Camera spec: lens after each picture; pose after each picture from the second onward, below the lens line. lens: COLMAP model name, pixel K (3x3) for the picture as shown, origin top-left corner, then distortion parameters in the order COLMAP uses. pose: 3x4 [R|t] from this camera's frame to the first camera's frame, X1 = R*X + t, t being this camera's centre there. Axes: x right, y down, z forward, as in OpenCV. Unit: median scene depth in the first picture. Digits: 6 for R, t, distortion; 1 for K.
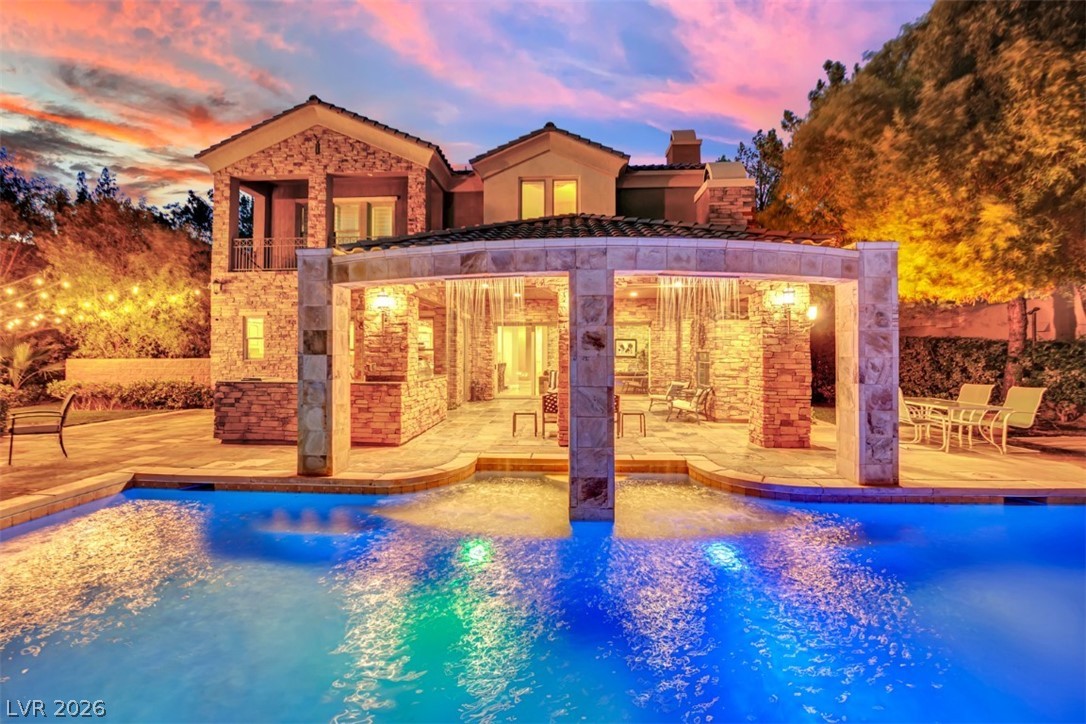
lens RADIAL K [[460.4, 0, 547.2], [0, 460.4, 354.0], [0, 0, 1]] dist [-0.015780, -0.000643]
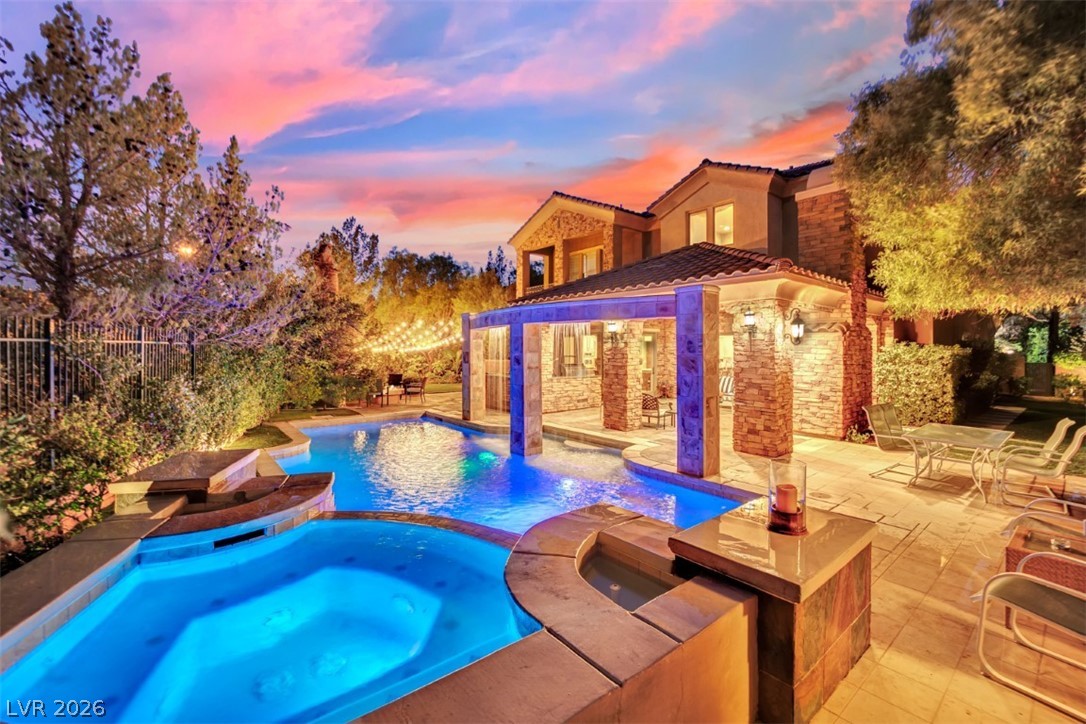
lens RADIAL K [[460.4, 0, 532.7], [0, 460.4, 353.2], [0, 0, 1]] dist [-0.015780, -0.000643]
pose [[0.663128, 0.005092, -0.748489, 0.757020], [-0.002466, 0.999986, 0.004618, -0.033411], [0.748502, -0.001217, 0.663131, -0.106316]]
